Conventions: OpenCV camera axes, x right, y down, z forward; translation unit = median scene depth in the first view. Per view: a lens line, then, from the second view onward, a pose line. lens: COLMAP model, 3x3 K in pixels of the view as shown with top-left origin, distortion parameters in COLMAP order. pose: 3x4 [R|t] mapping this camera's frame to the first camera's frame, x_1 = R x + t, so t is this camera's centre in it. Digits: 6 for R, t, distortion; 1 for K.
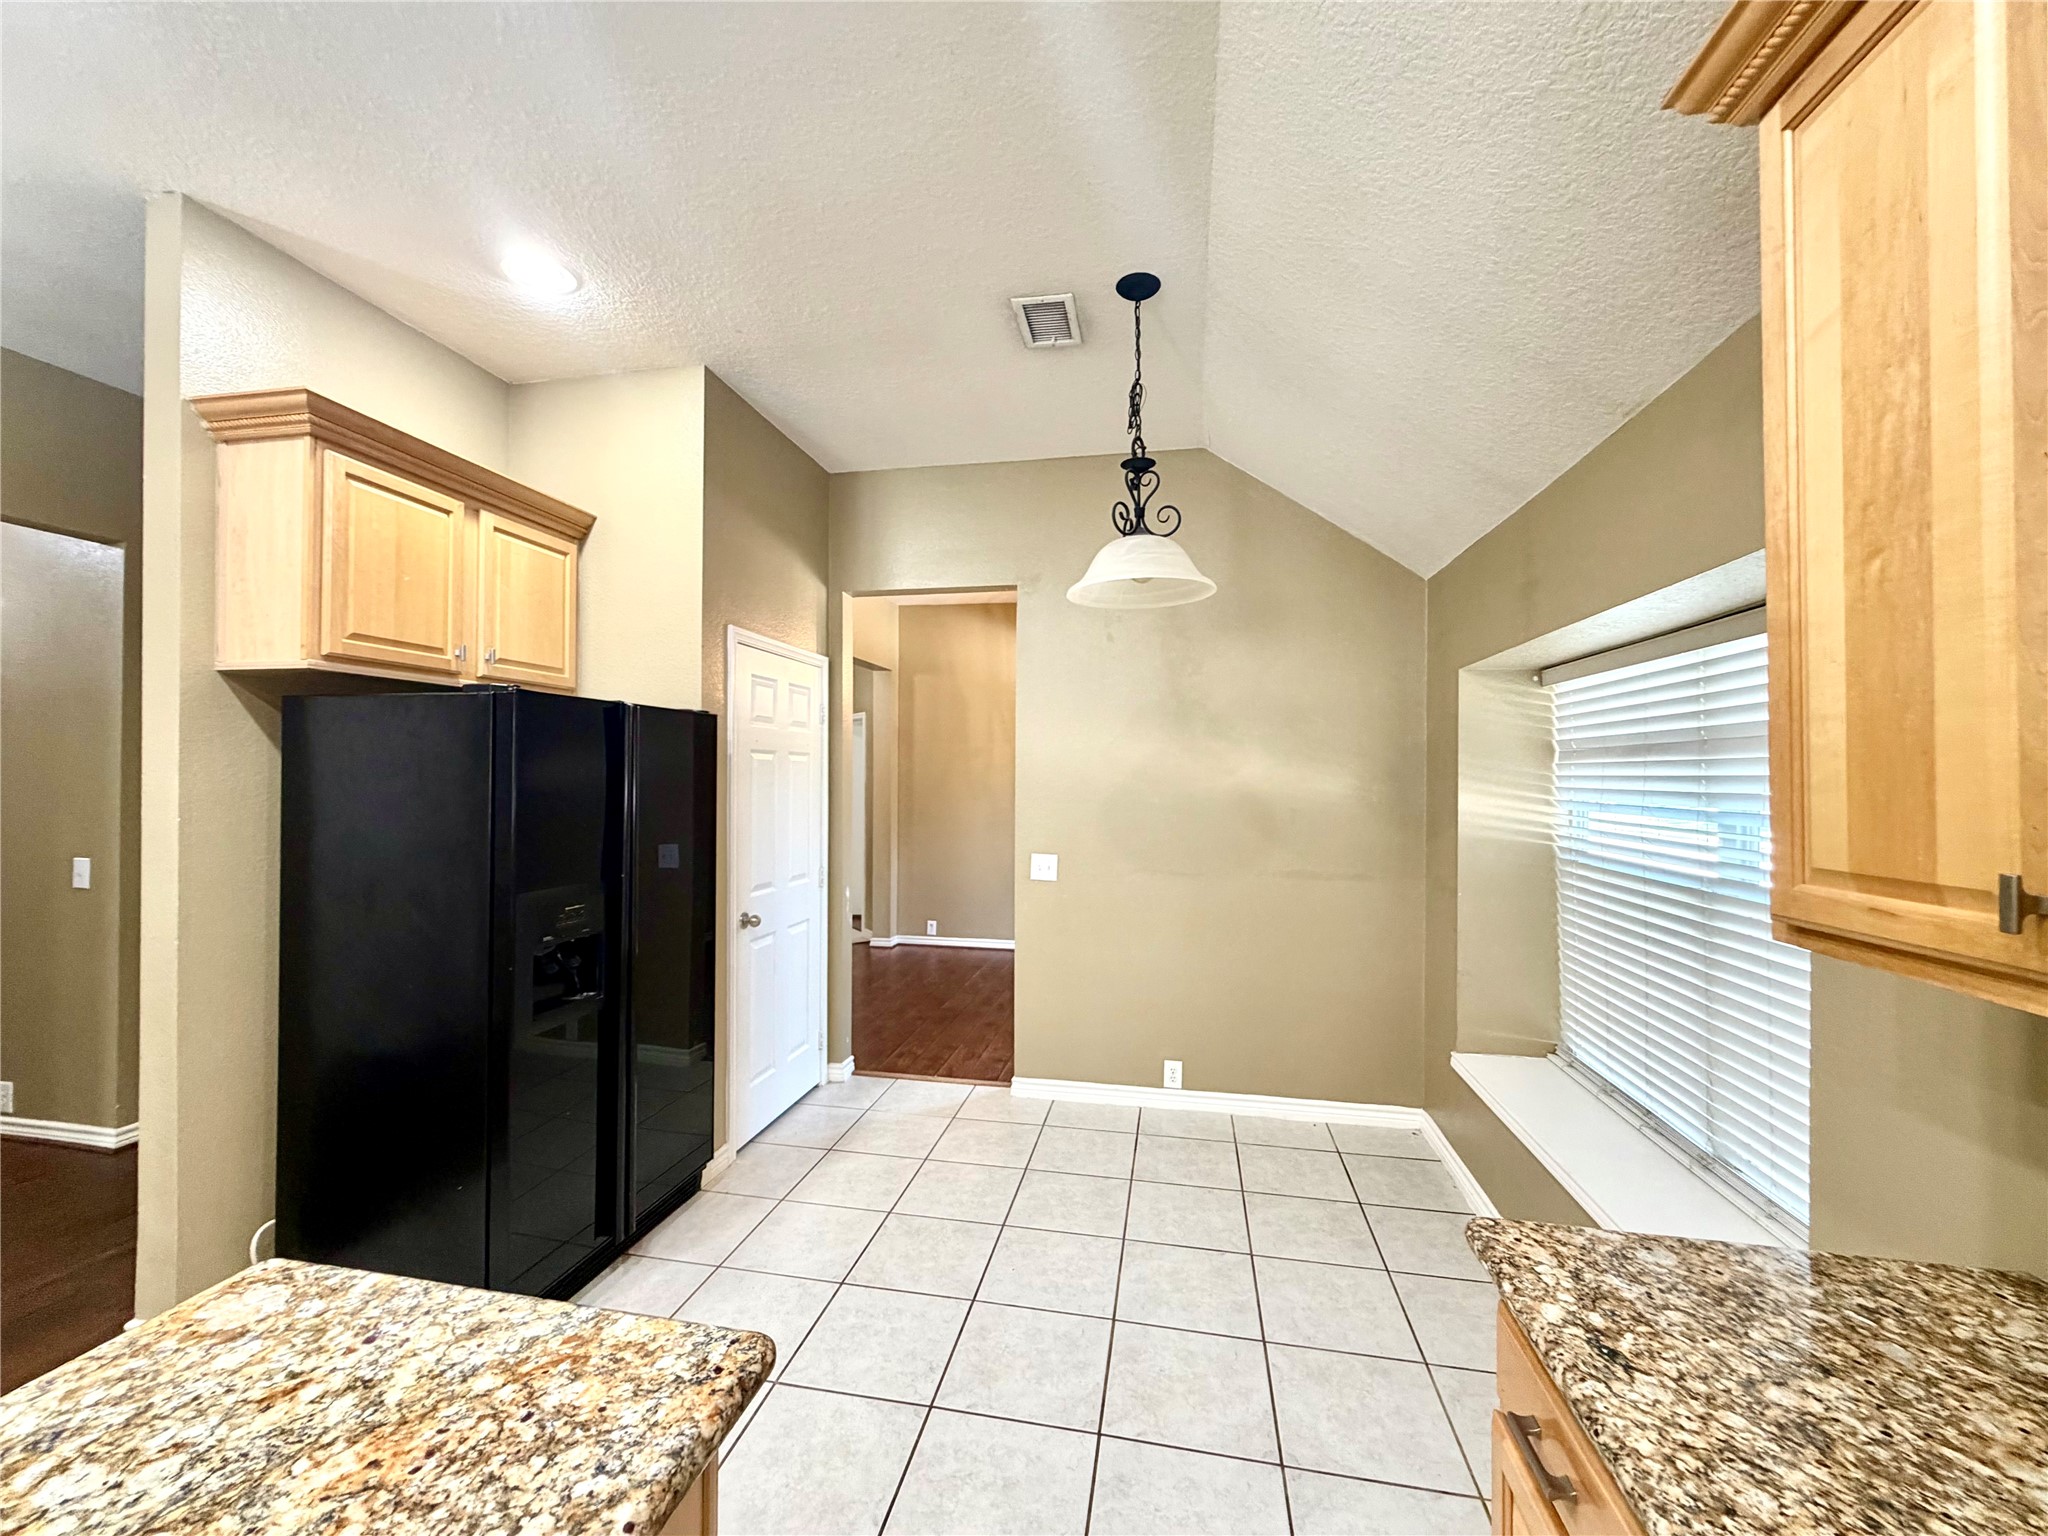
lens RADIAL K [[818.0, 0, 1020.0], [0, 818.0, 770.4], [0, 0, 1]] dist [-0.000345, 0.000751]
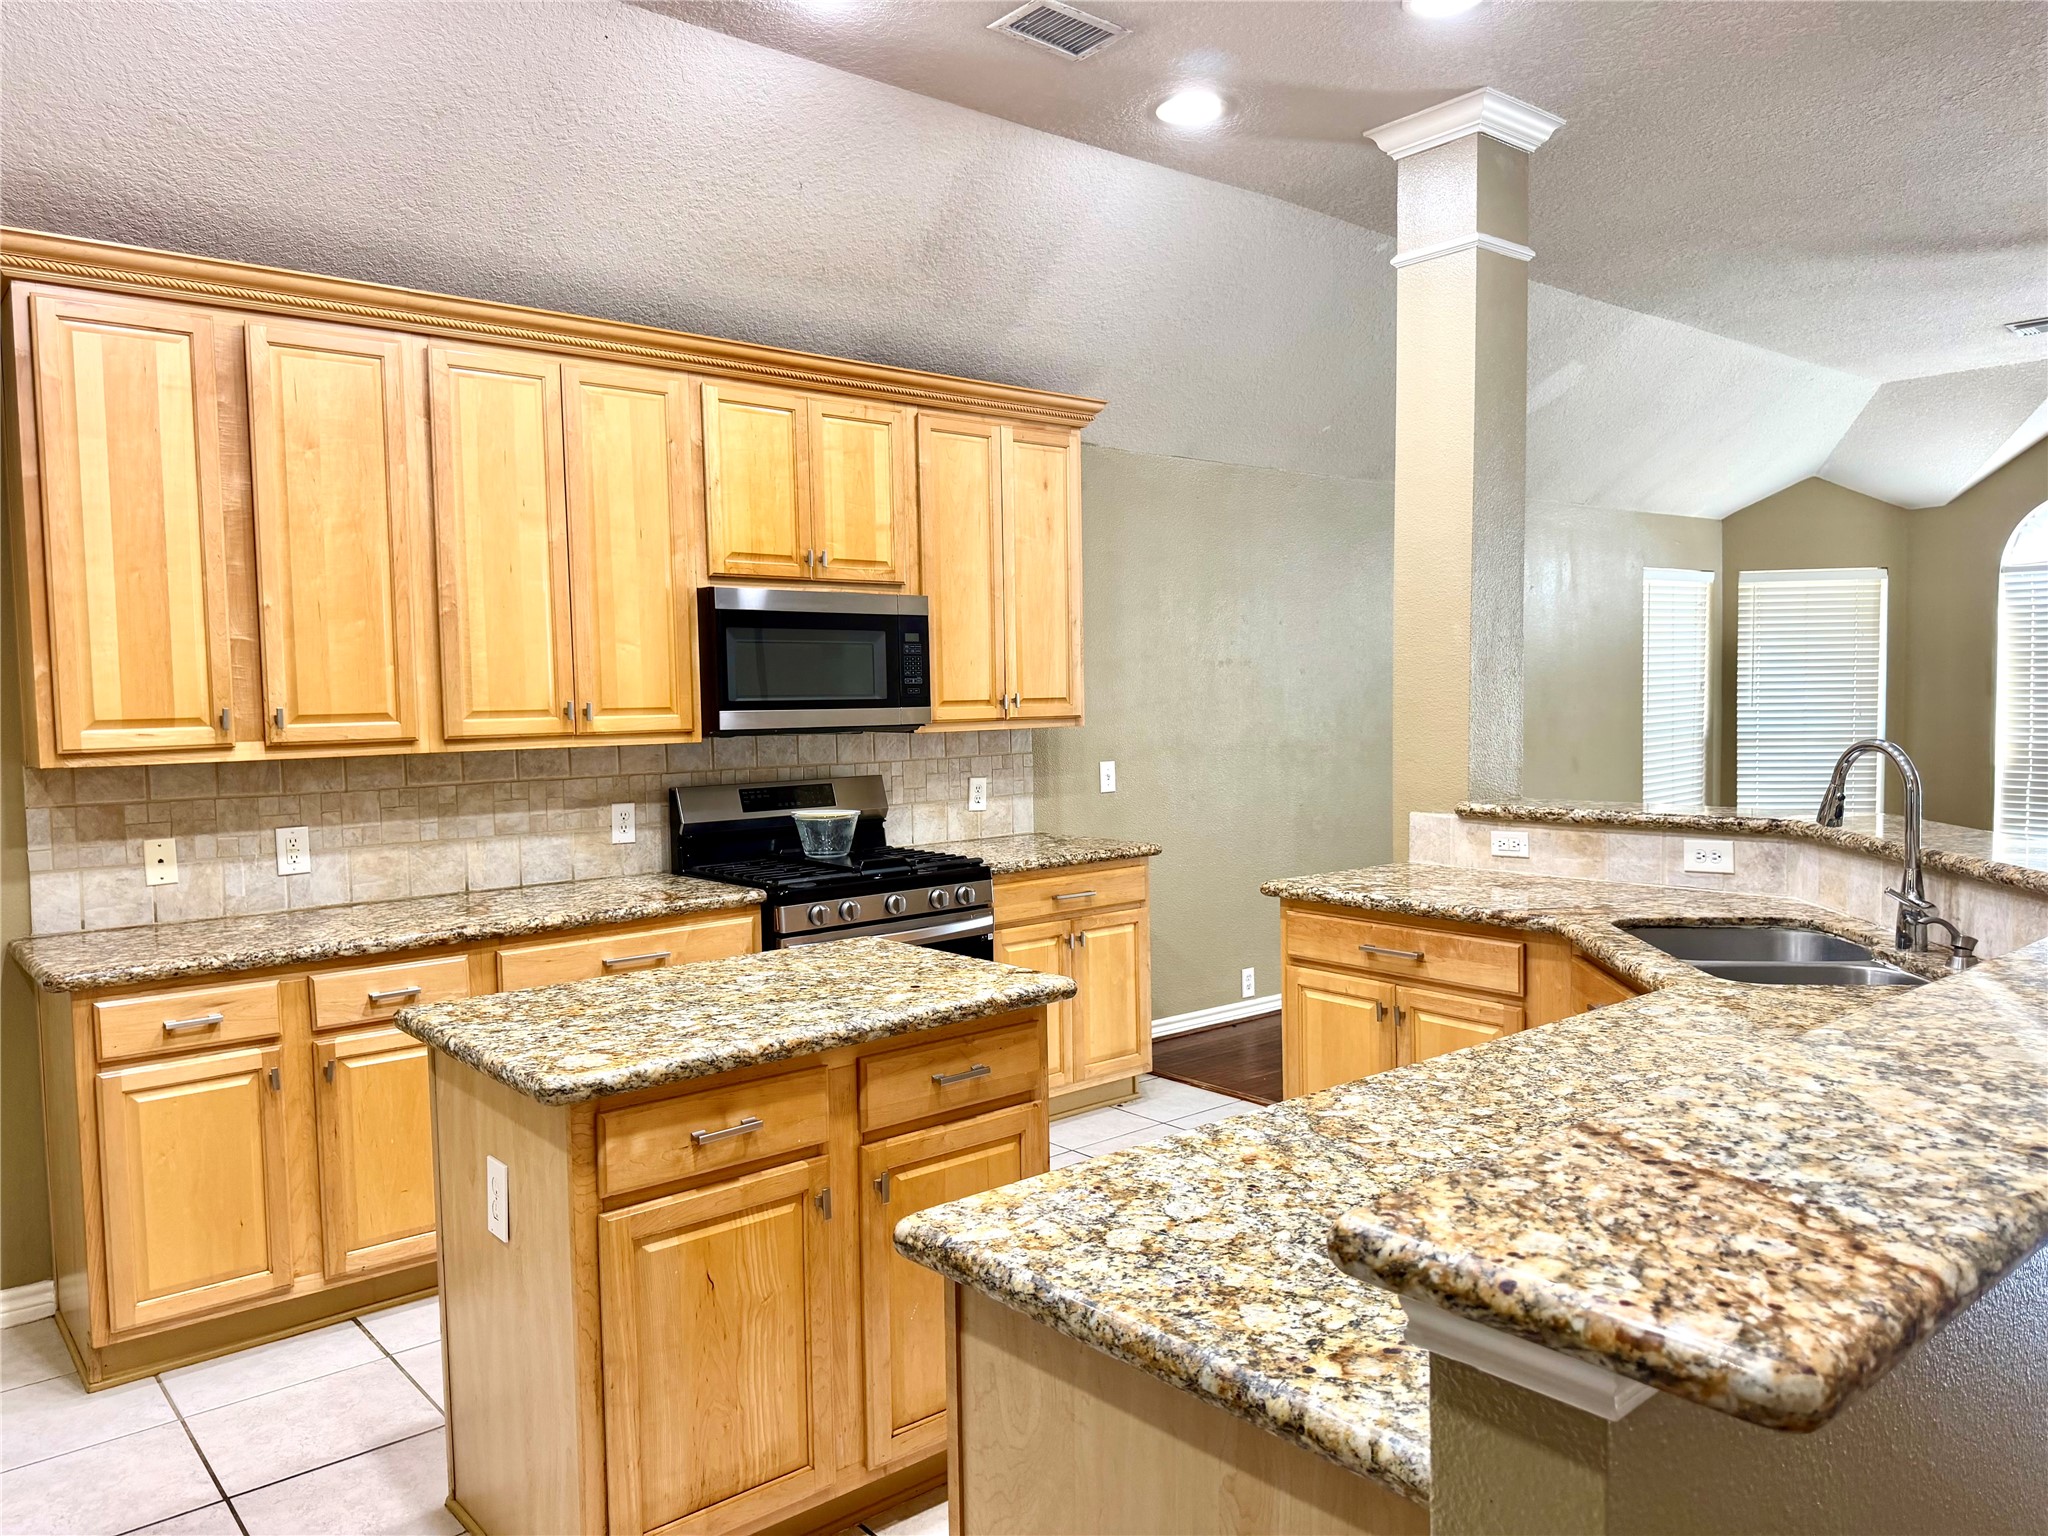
lens RADIAL K [[1442.0, 0, 1027.9], [0, 1442.0, 777.6], [0, 0, 1]] dist [0.111250, -0.183488]
pose [[-0.783163, -0.025728, 0.621283, -1.100368], [0.009891, 0.998502, 0.053817, 0.032979], [-0.621737, 0.048292, -0.781736, 0.890248]]
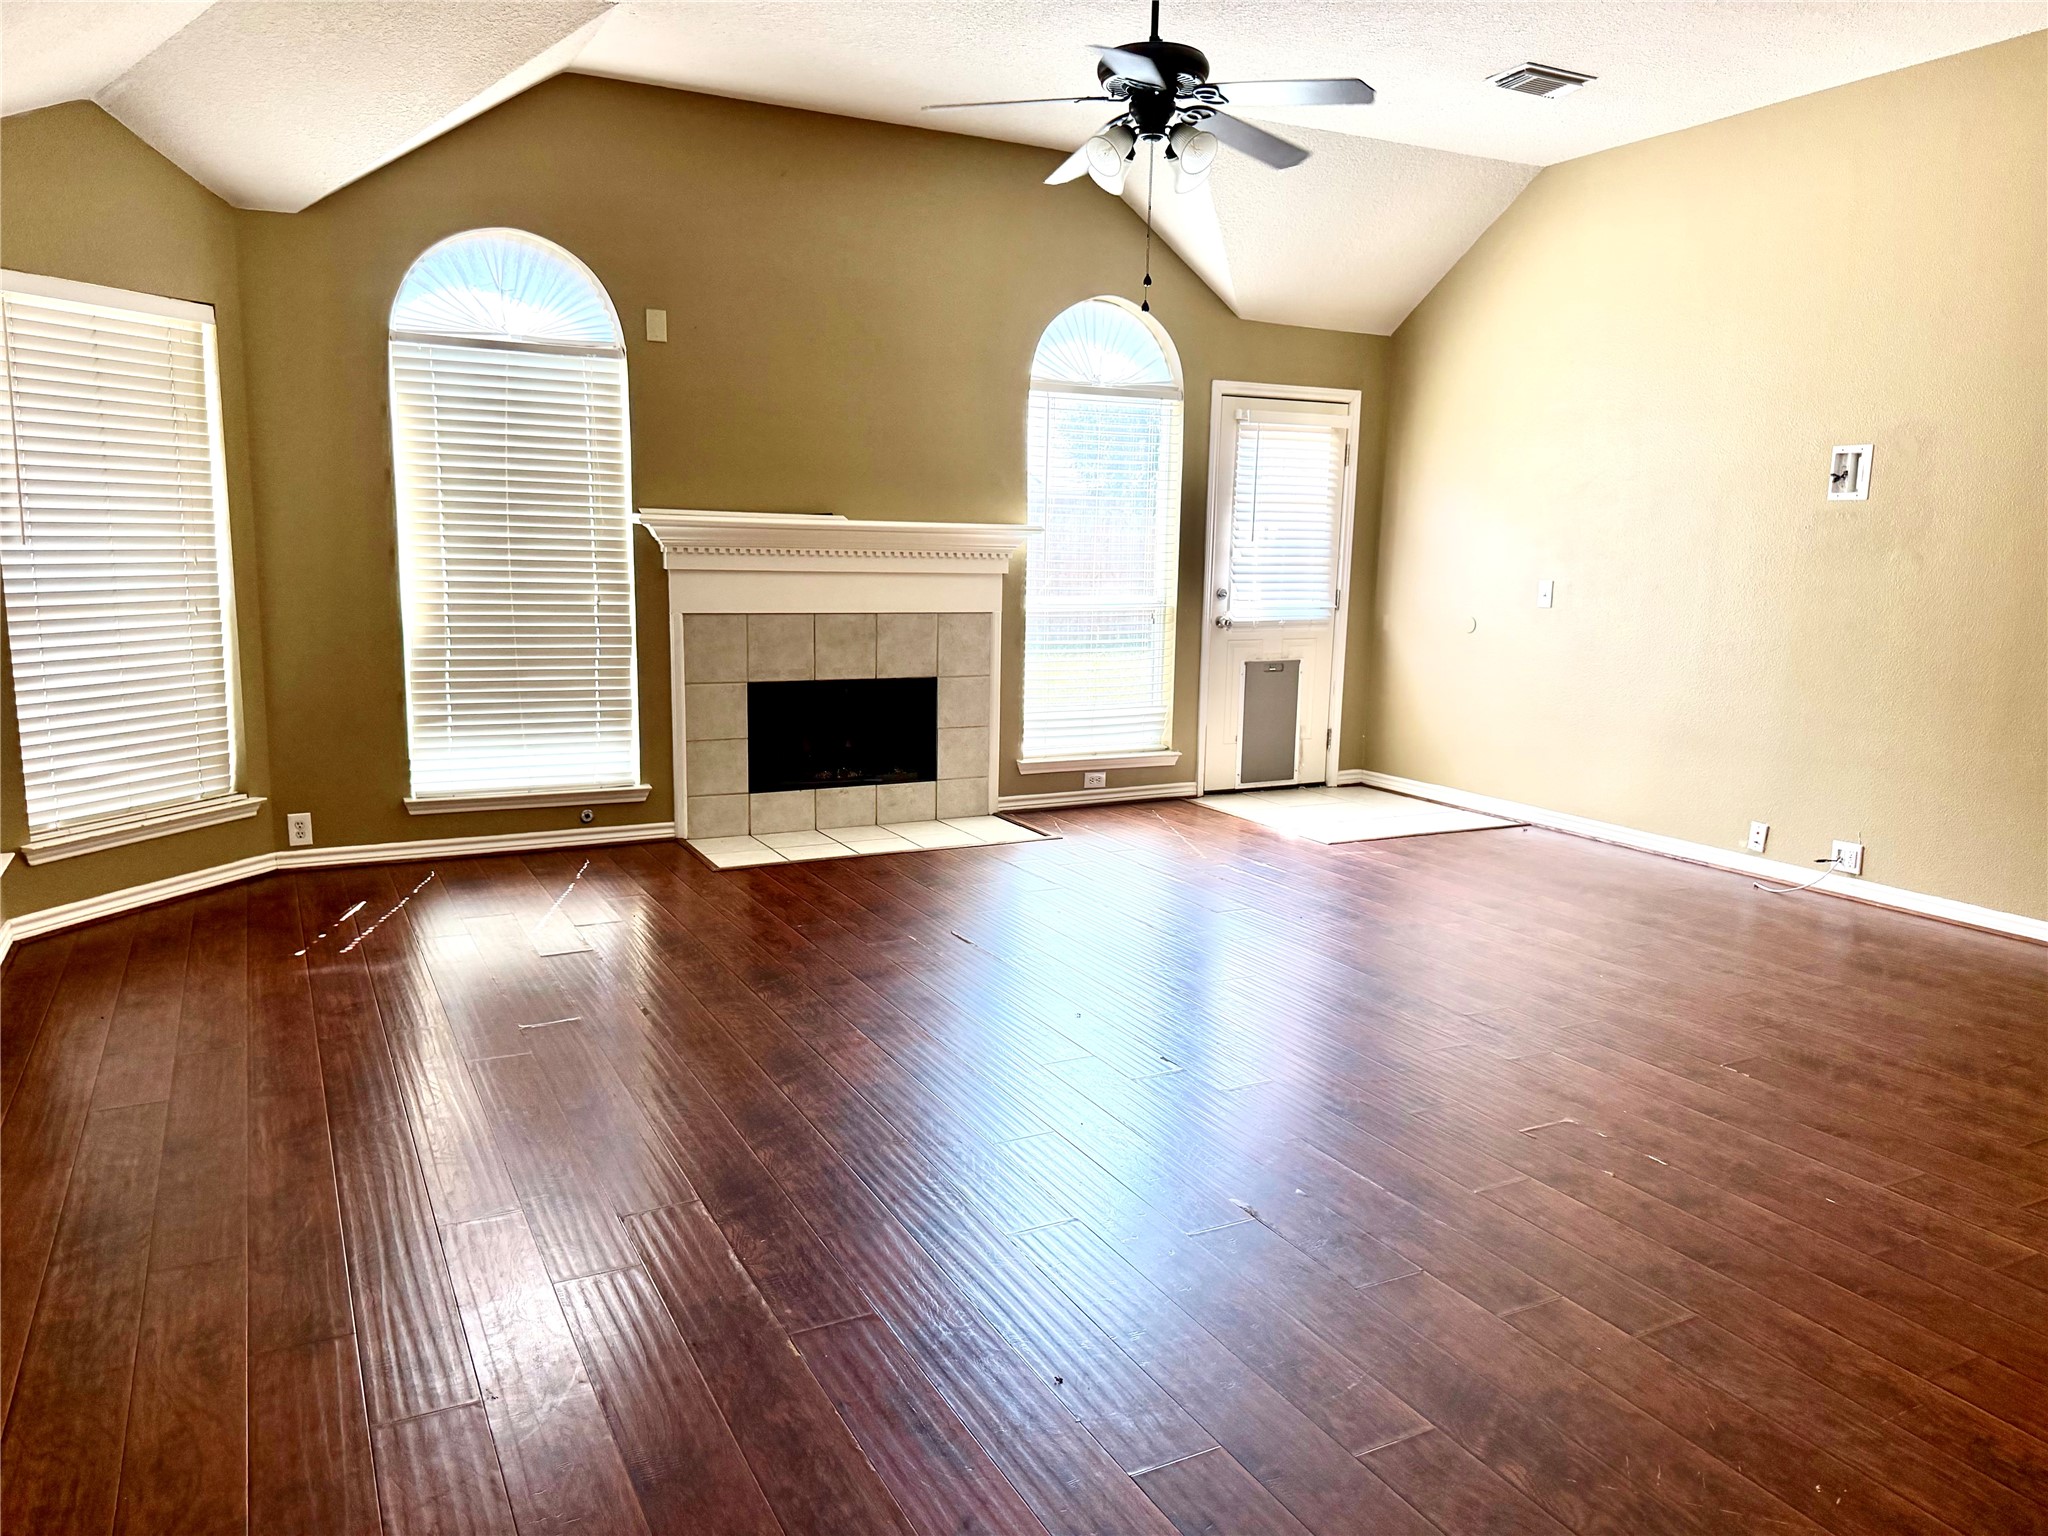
lens RADIAL K [[1442.0, 0, 1027.9], [0, 1442.0, 777.6], [0, 0, 1]] dist [0.111250, -0.183488]
pose [[-0.774997, 0.088392, -0.625752, -0.052302], [-0.014206, 0.987483, 0.157083, 0.054063], [0.631805, 0.130629, -0.764041, -0.836270]]
